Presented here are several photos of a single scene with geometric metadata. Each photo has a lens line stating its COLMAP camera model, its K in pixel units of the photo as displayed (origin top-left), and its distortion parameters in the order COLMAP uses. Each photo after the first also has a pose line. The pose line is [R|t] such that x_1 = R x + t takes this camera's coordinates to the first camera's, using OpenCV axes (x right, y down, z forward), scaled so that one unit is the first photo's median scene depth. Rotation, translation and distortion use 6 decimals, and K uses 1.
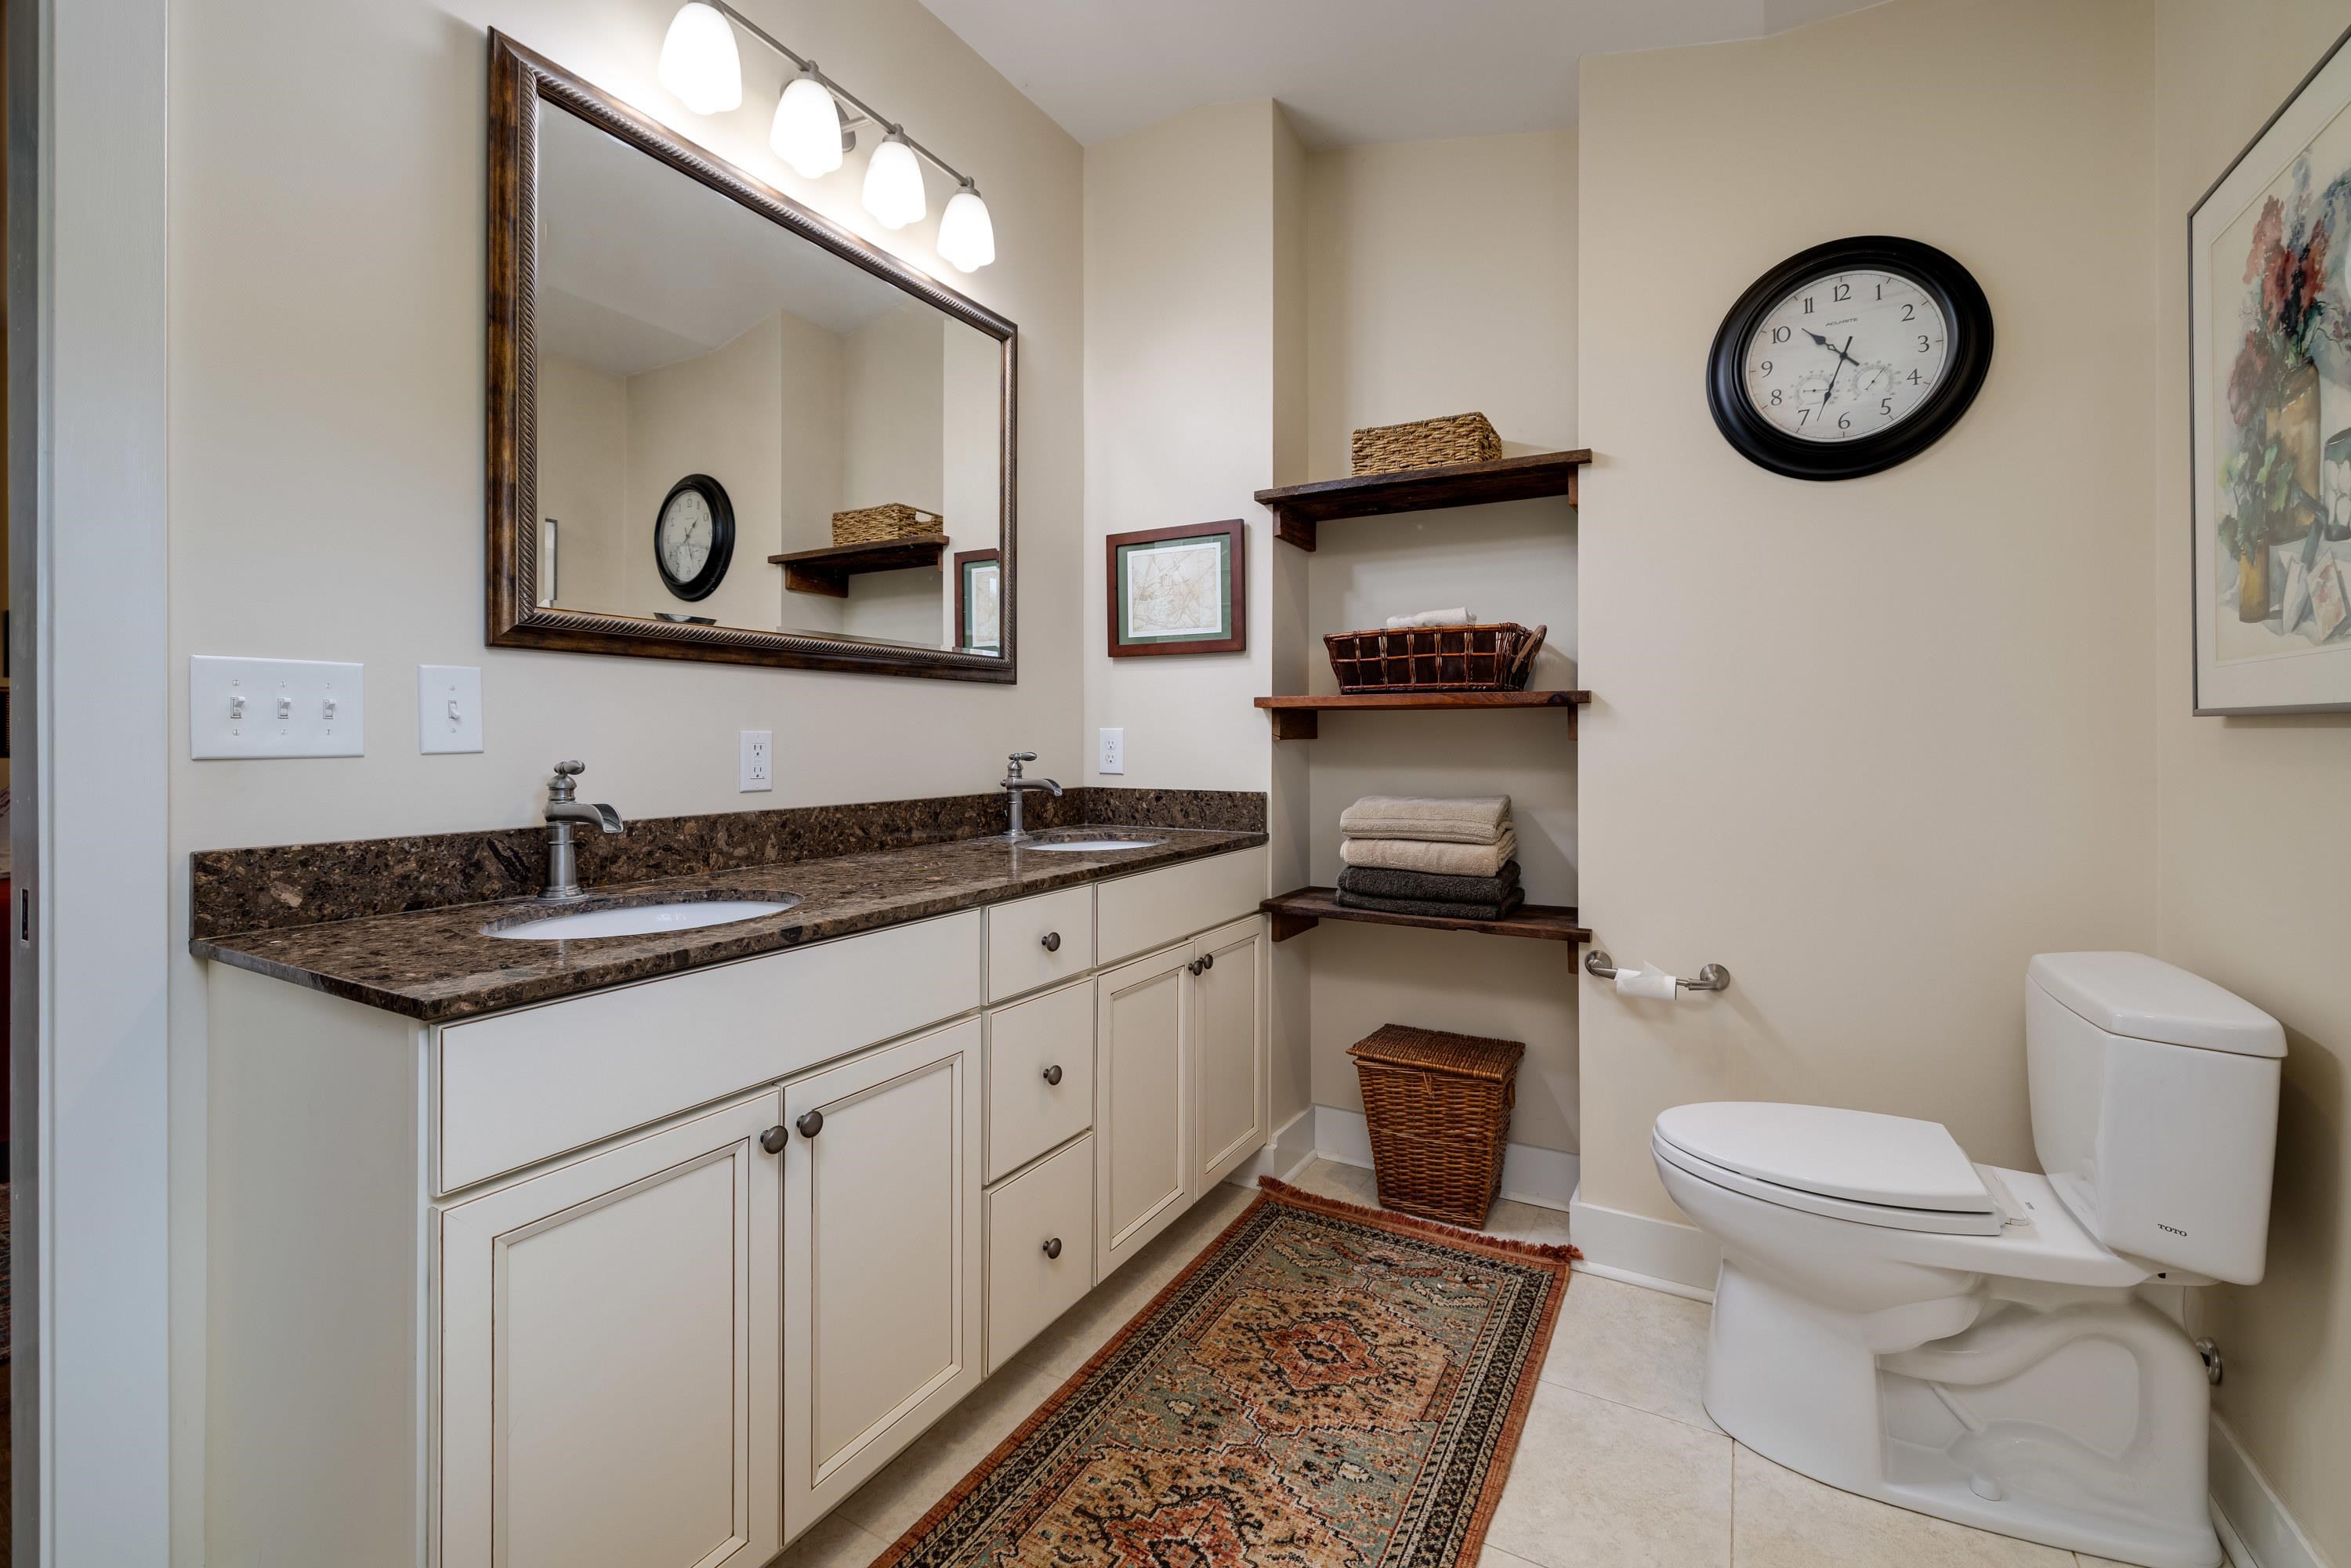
lens RADIAL K [[984.1, 0, 1174.4], [0, 984.1, 758.8], [0, 0, 1]] dist [0.001923, -0.001218]
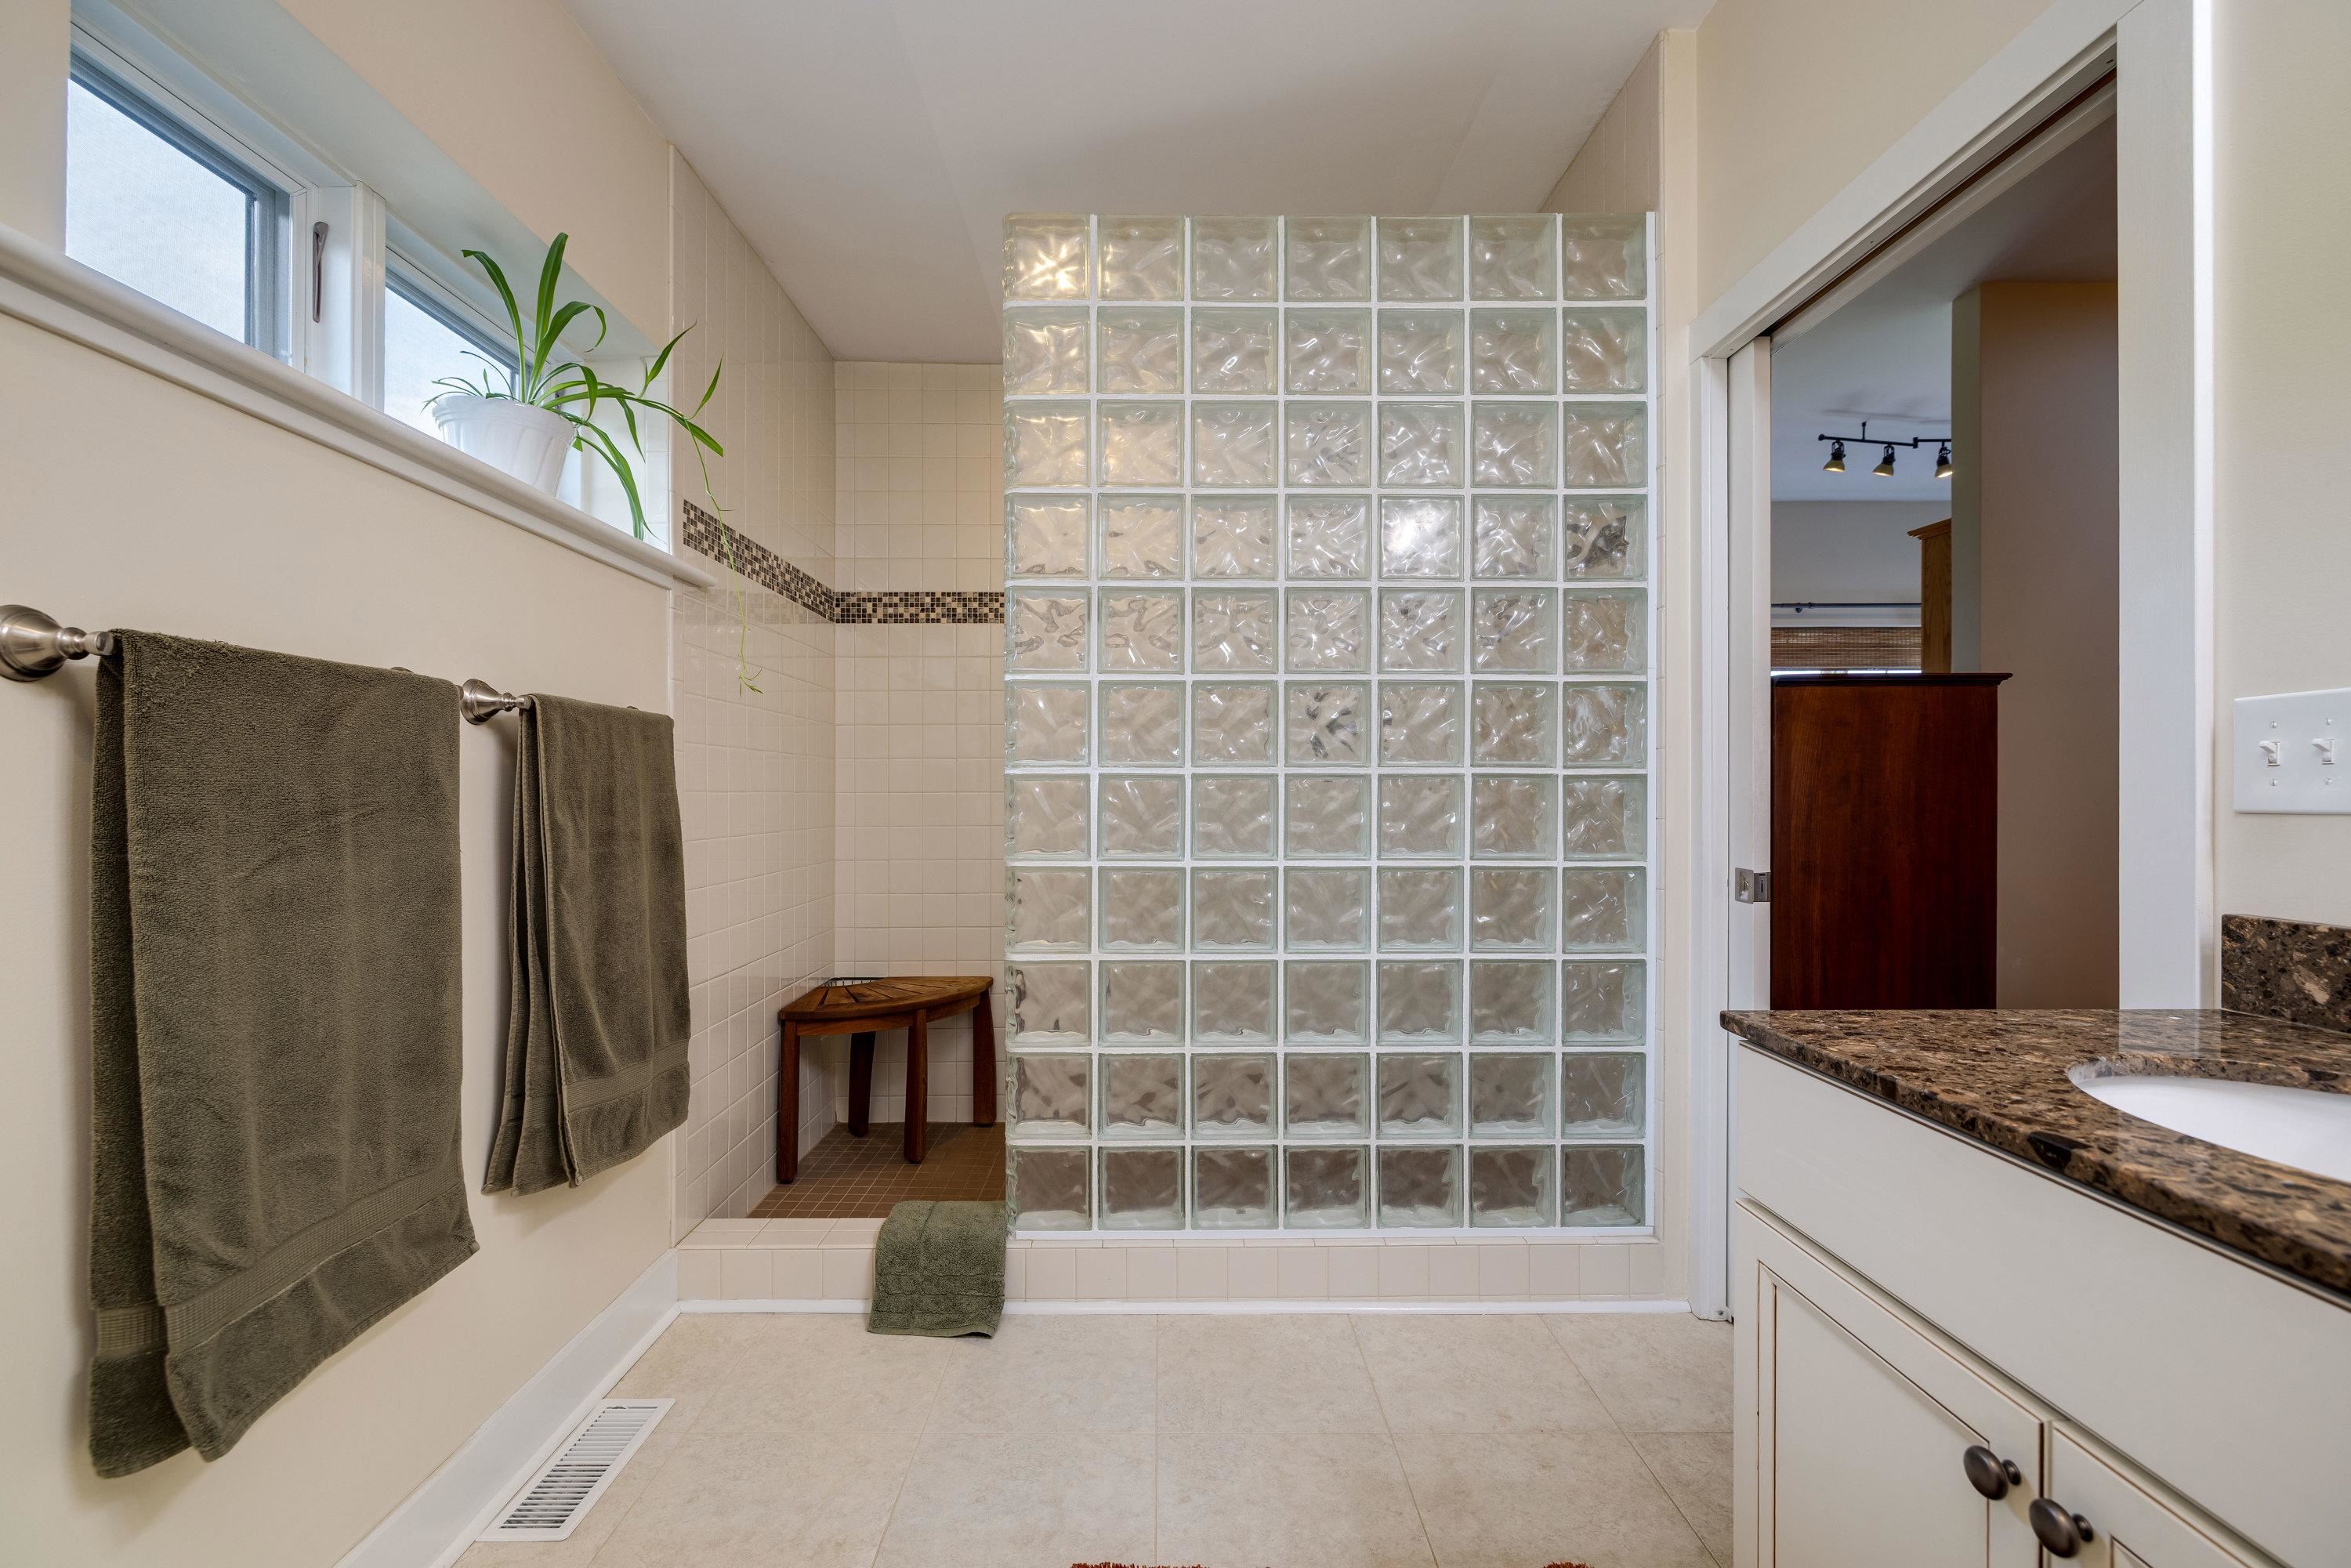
lens RADIAL K [[984.1, 0, 1170.2], [0, 984.1, 787.5], [0, 0, 1]] dist [0.001923, -0.001218]
pose [[-0.860465, -0.003012, -0.509501, 0.310115], [-0.008504, 0.999928, 0.008450, -0.021879], [0.509439, 0.011604, -0.860429, 1.235122]]
